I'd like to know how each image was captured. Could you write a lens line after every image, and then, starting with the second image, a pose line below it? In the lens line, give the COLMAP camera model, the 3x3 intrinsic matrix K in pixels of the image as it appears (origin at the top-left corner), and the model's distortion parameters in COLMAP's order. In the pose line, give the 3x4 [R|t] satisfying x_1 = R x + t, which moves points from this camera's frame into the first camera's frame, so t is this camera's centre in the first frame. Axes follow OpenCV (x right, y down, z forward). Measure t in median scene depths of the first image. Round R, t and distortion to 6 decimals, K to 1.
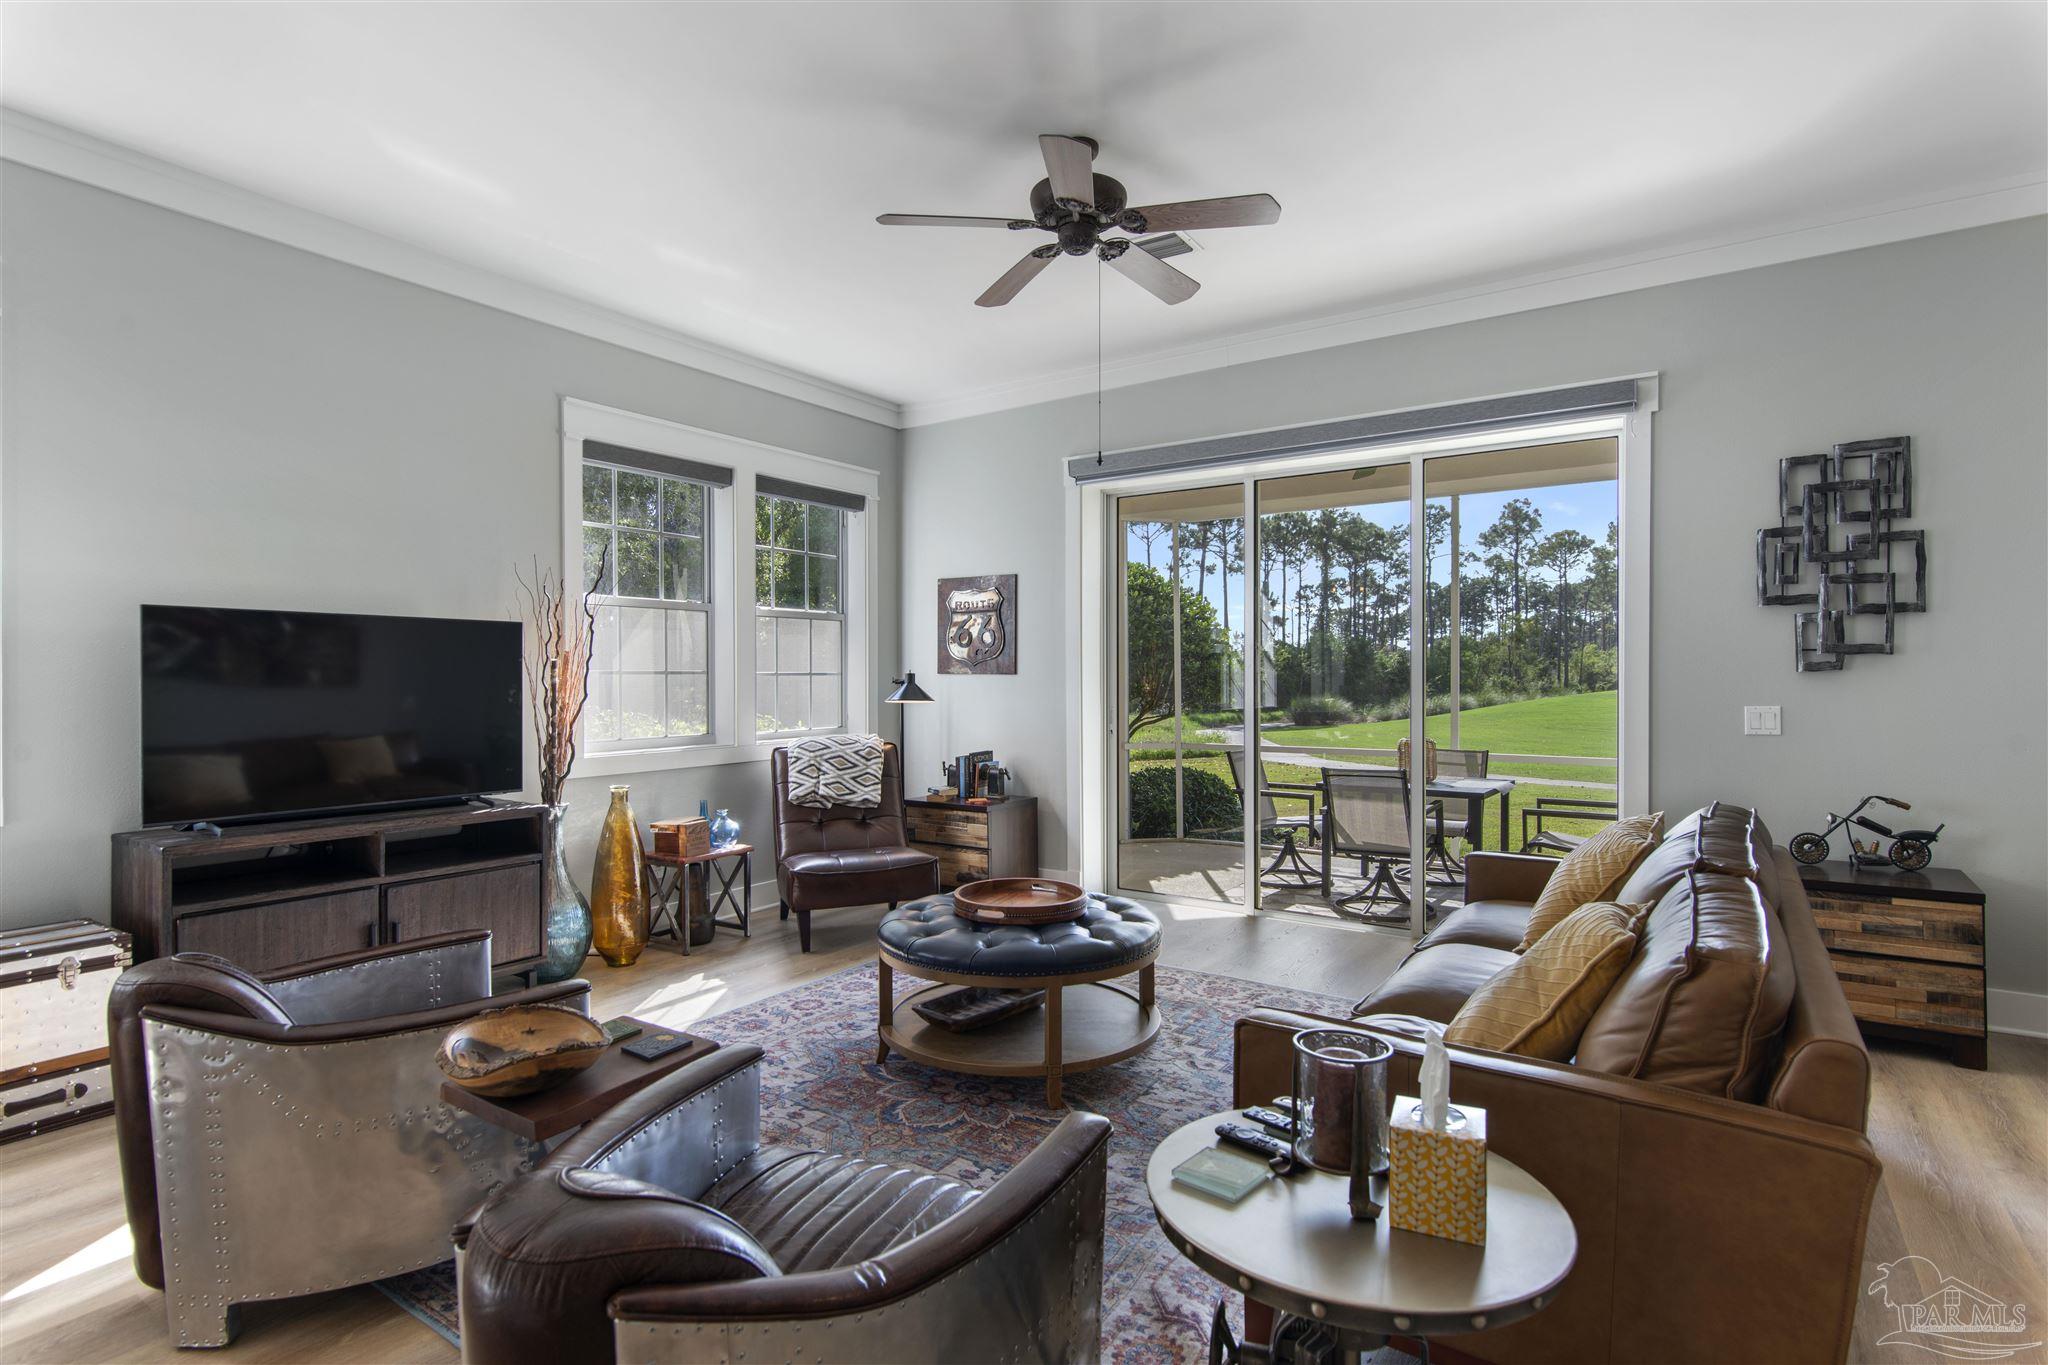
lens RADIAL K [[1000.3, 0, 1012.0], [0, 1000.3, 681.3], [0, 0, 1]] dist [0.002316, -0.000537]
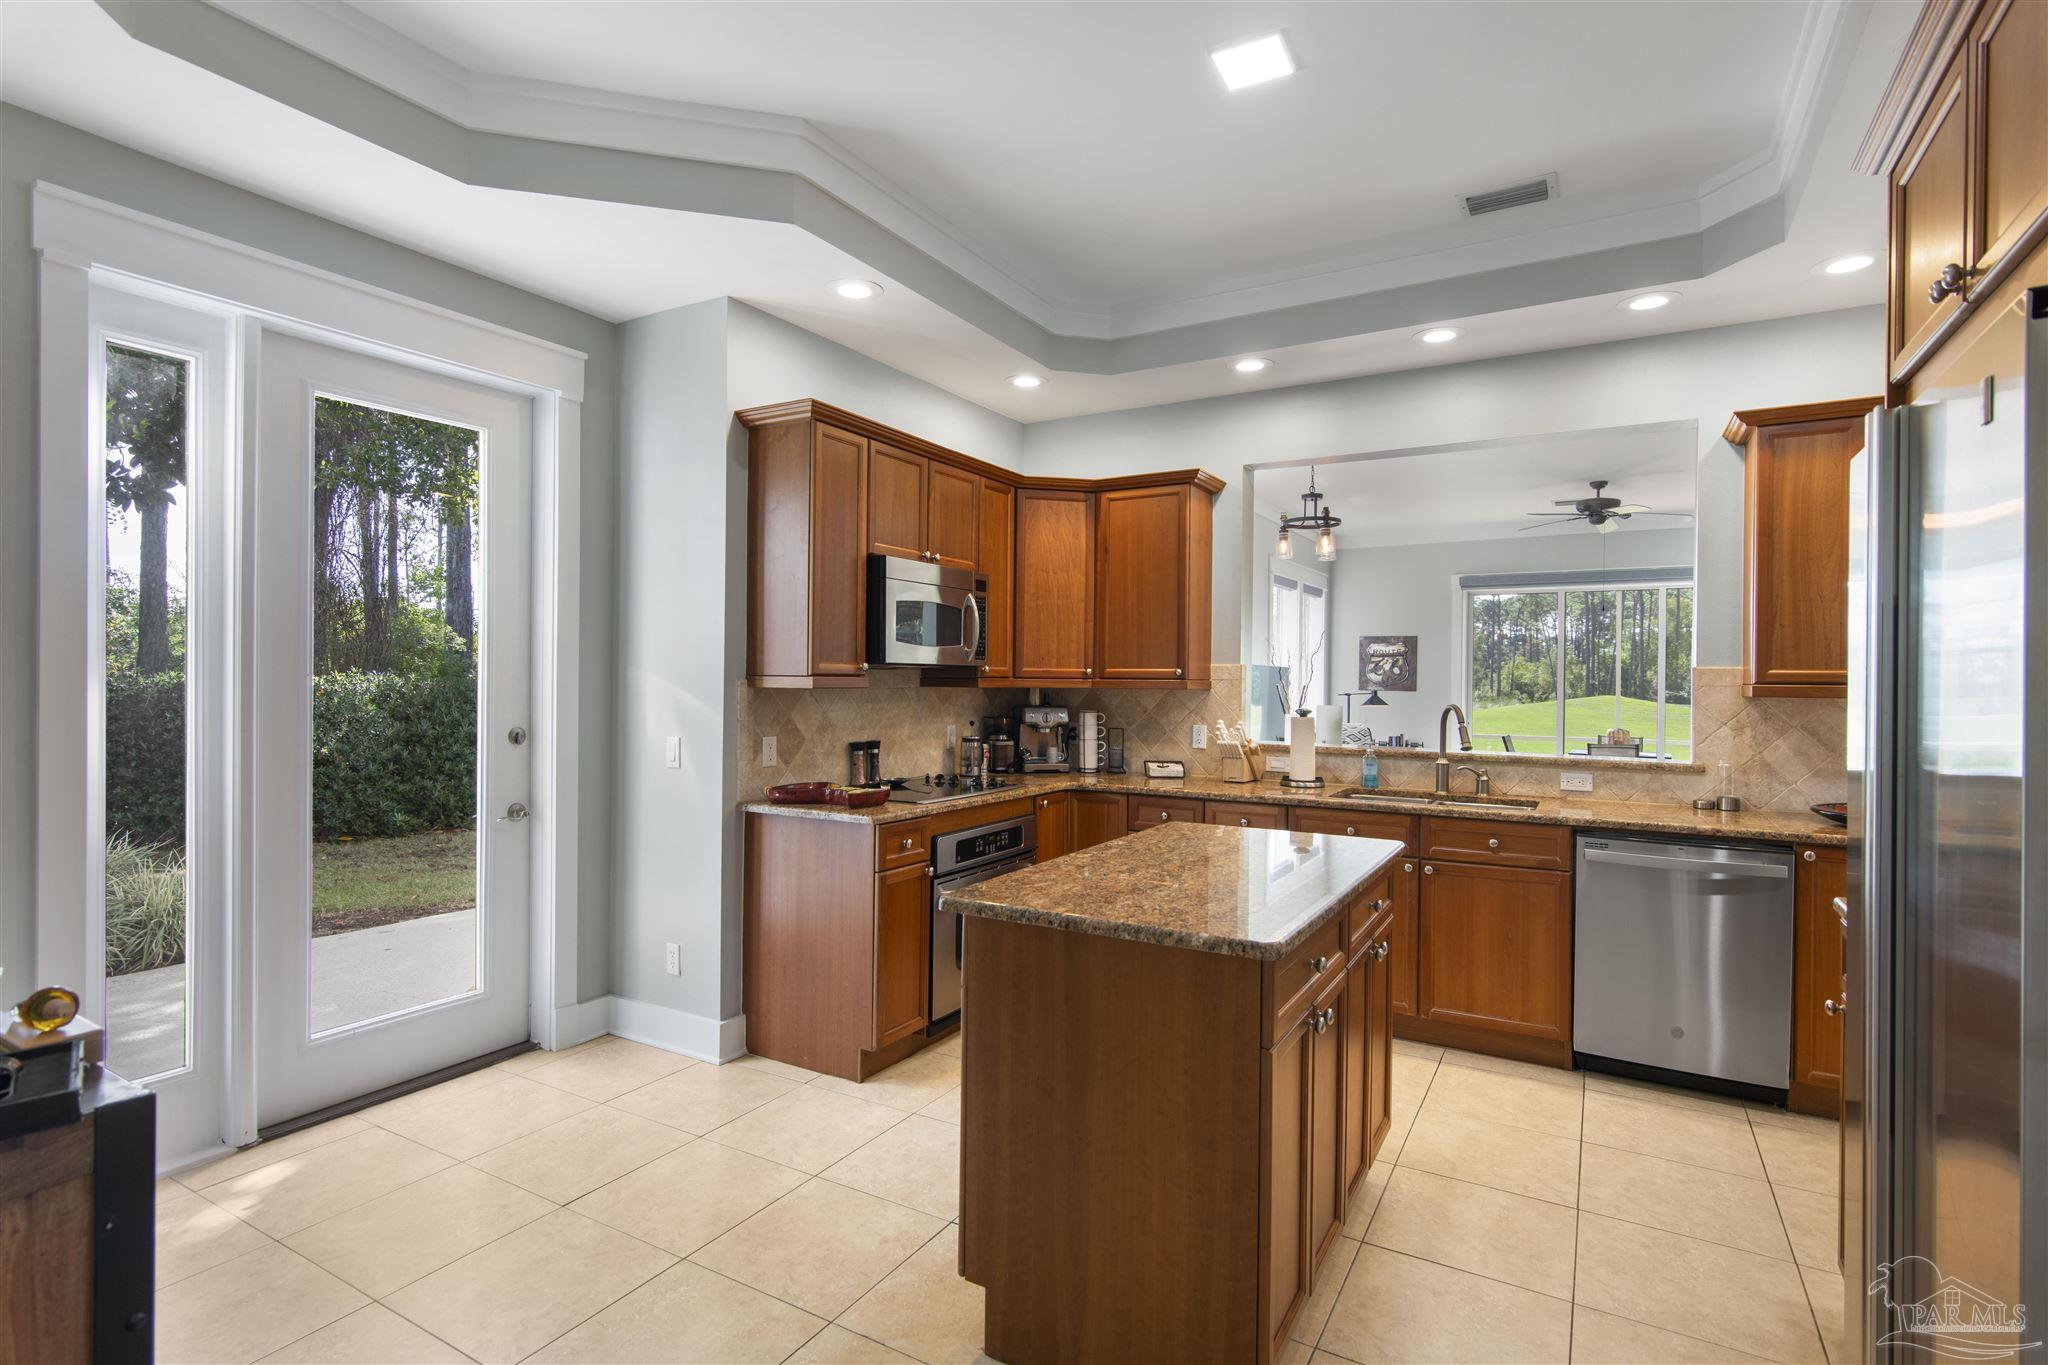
lens RADIAL K [[1000.3, 0, 1009.6], [0, 1000.3, 685.7], [0, 0, 1]] dist [0.002316, -0.000537]
pose [[0.997540, 0.010698, 0.069278, -0.846639], [-0.010693, 0.999943, -0.000445, -0.008544], [-0.069278, -0.000297, 0.997597, -0.745558]]
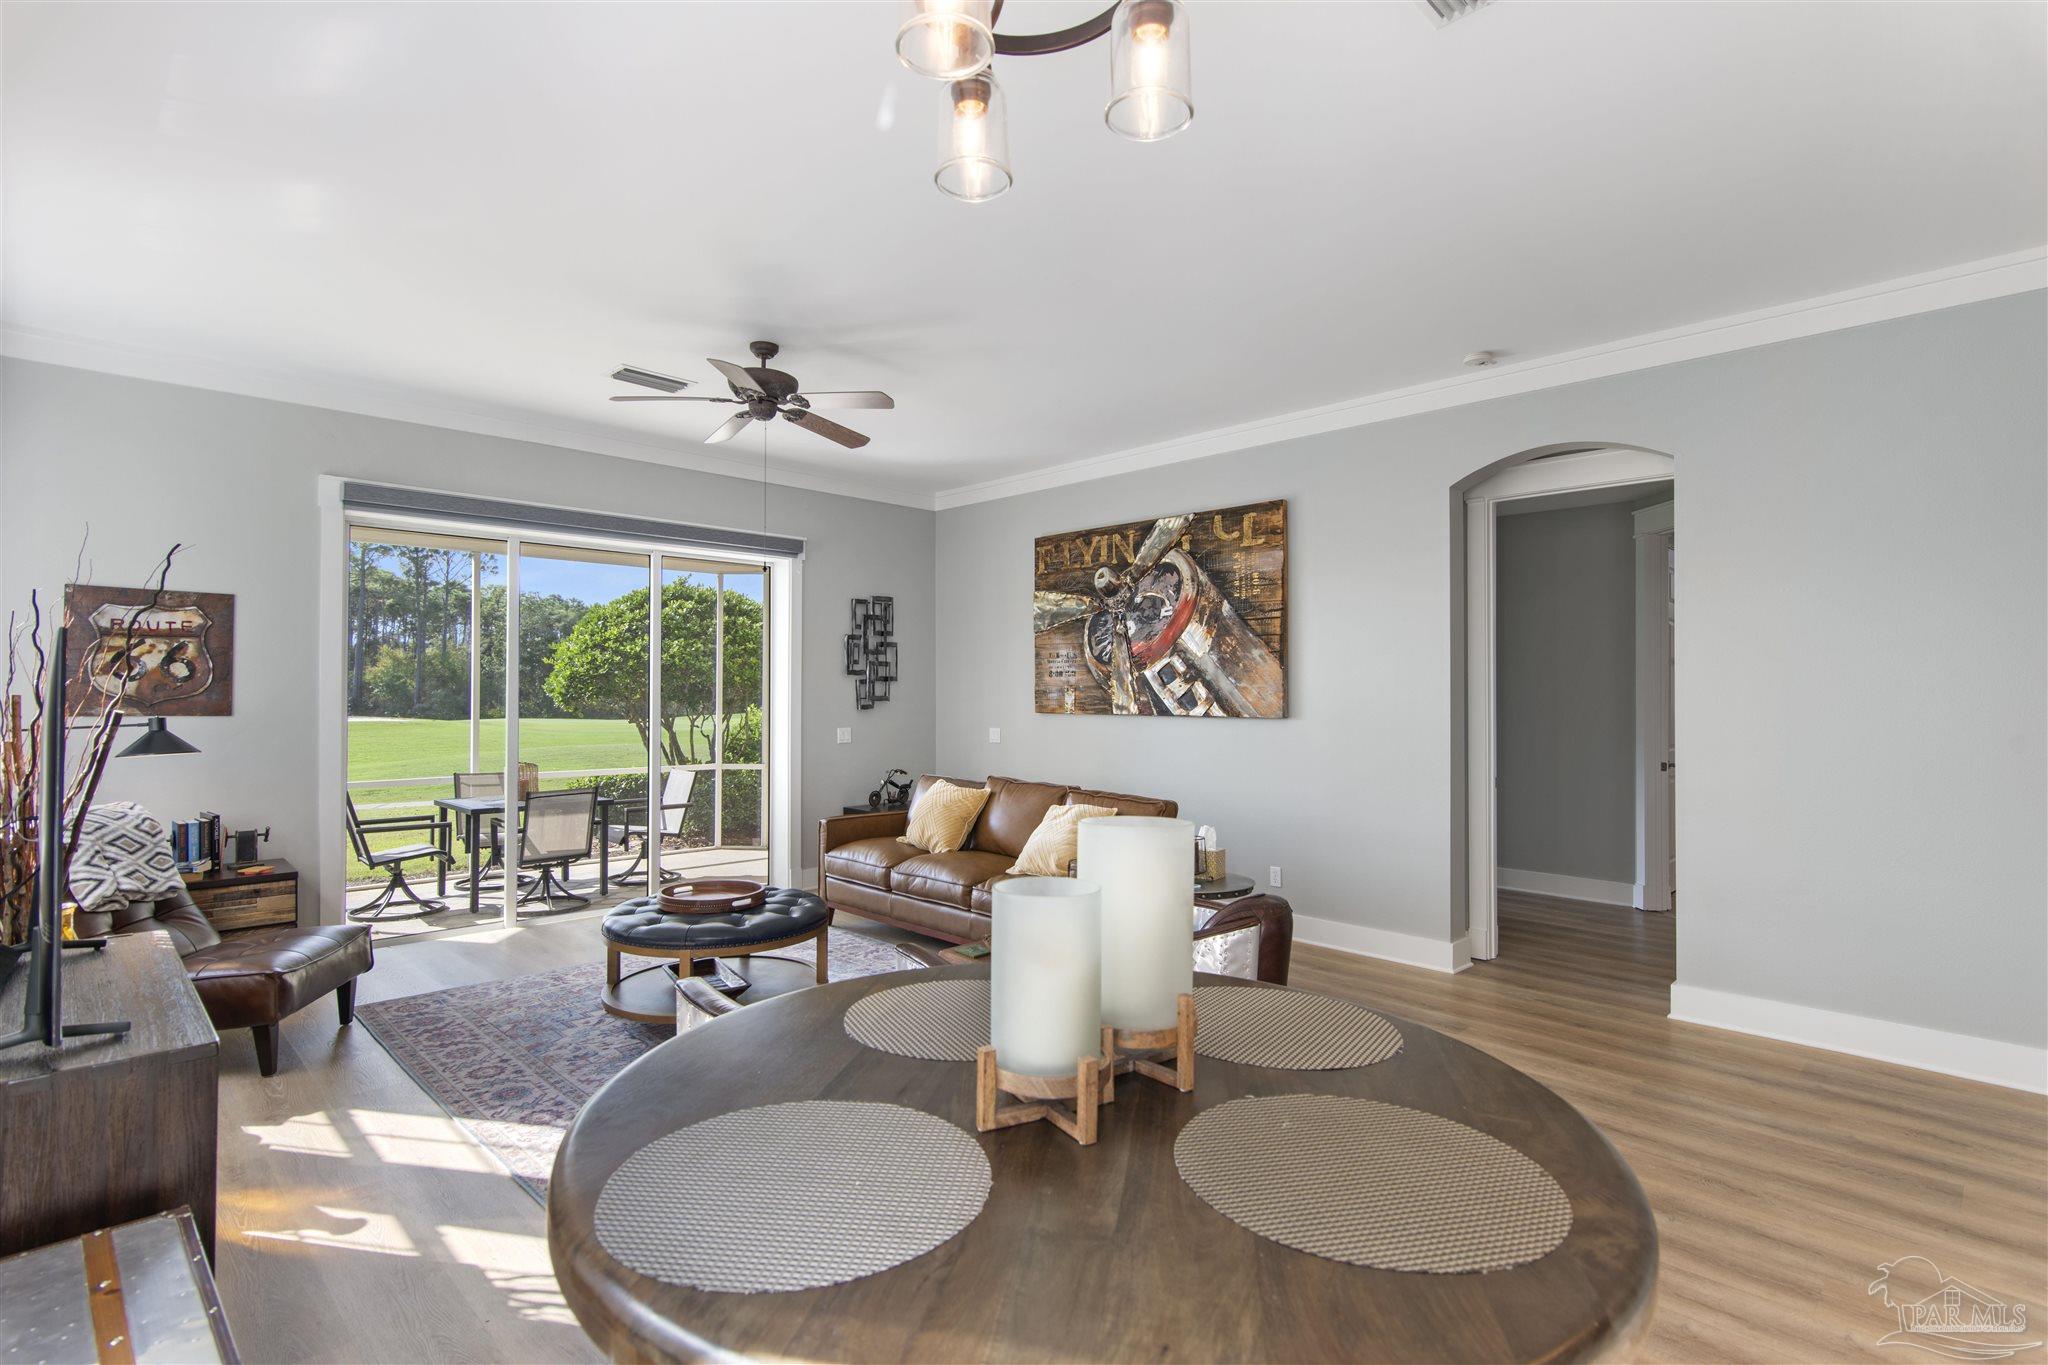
lens RADIAL K [[1000.3, 0, 1026.3], [0, 1000.3, 682.0], [0, 0, 1]] dist [0.002316, -0.000537]
pose [[0.186159, 0.015435, 0.982398, -0.678562], [0.002974, 0.999863, -0.016273, -0.019491], [-0.982515, 0.005951, 0.186087, 0.204149]]
